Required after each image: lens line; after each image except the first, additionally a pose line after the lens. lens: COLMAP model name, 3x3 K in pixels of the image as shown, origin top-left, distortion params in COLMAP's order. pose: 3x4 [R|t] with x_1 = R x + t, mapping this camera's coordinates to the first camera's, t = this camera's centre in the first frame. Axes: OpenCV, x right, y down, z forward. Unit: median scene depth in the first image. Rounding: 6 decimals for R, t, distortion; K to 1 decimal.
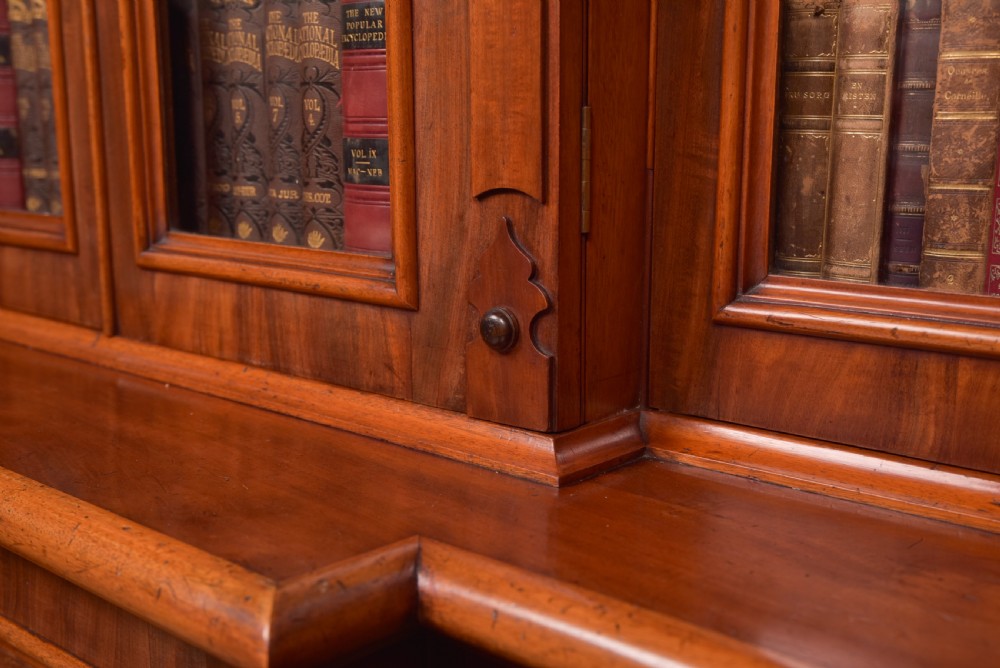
lens RADIAL K [[1201.7, 0, 500.5], [0, 1201.7, 355.8], [0, 0, 1]] dist [-0.005159, 0.028785]
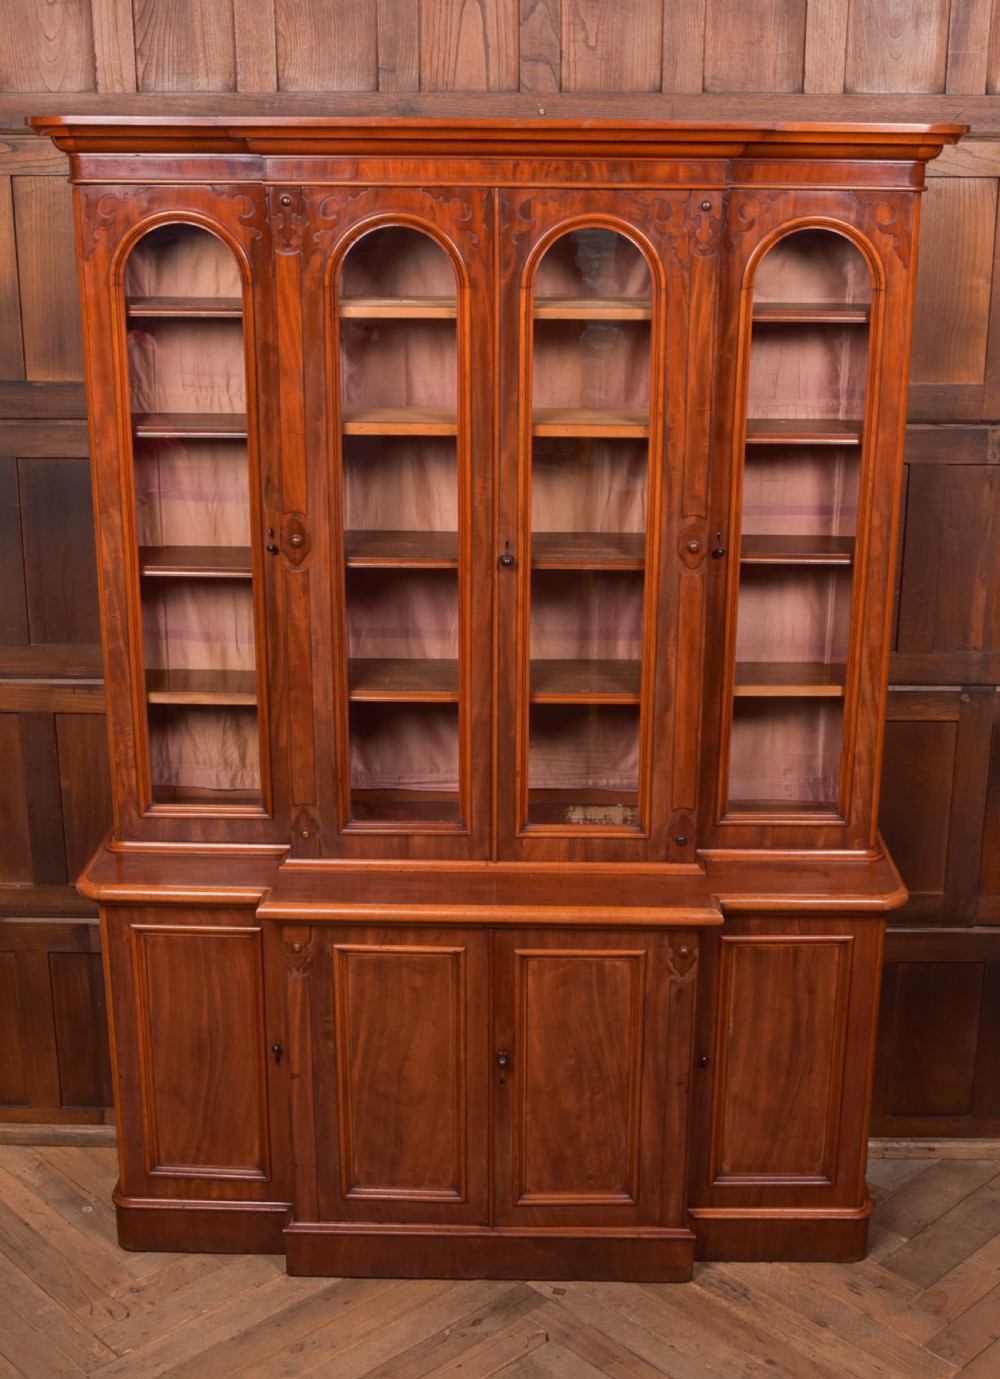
lens RADIAL K [[1737.4, 0, 518.4], [0, 1737.4, 681.3], [0, 0, 1]] dist [-0.084425, 0.115882]
pose [[0.756608, -0.190270, 0.625573, -3.933440], [0.124375, 0.981137, 0.147988, -1.468022], [-0.641930, -0.034163, 0.766001, -3.073497]]
